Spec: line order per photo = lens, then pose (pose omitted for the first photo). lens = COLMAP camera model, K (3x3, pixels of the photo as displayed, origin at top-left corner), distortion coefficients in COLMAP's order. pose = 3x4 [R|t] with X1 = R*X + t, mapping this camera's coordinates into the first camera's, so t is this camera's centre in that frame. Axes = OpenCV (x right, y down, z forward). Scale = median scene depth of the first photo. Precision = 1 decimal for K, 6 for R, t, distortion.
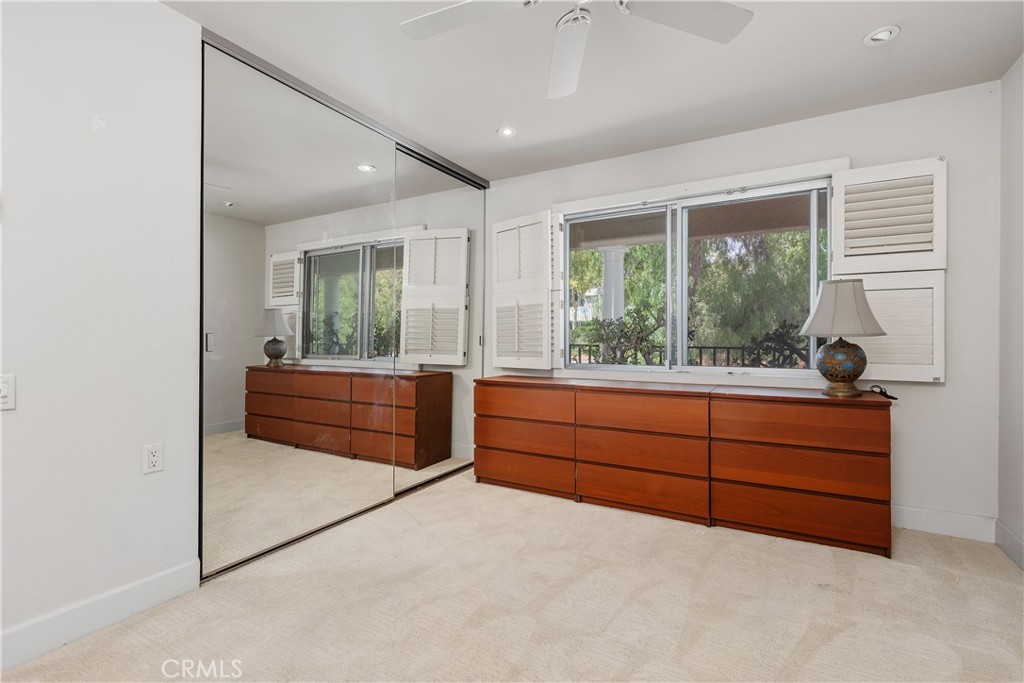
lens RADIAL K [[458.8, 0, 511.0], [0, 458.8, 342.4], [0, 0, 1]] dist [0.006892, -0.002129]
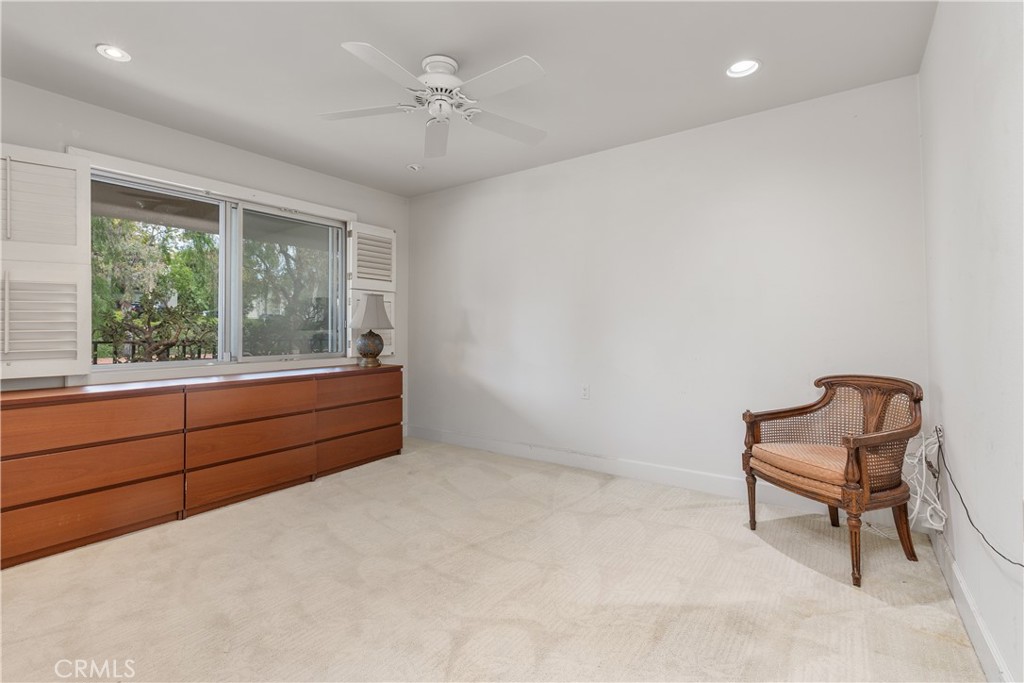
lens RADIAL K [[458.8, 0, 510.3], [0, 458.8, 332.2], [0, 0, 1]] dist [0.006892, -0.002129]
pose [[0.108843, -0.006372, 0.994039, -0.779205], [0.014468, 0.999884, 0.004825, -0.003844], [-0.993954, 0.013856, 0.108922, 0.333666]]
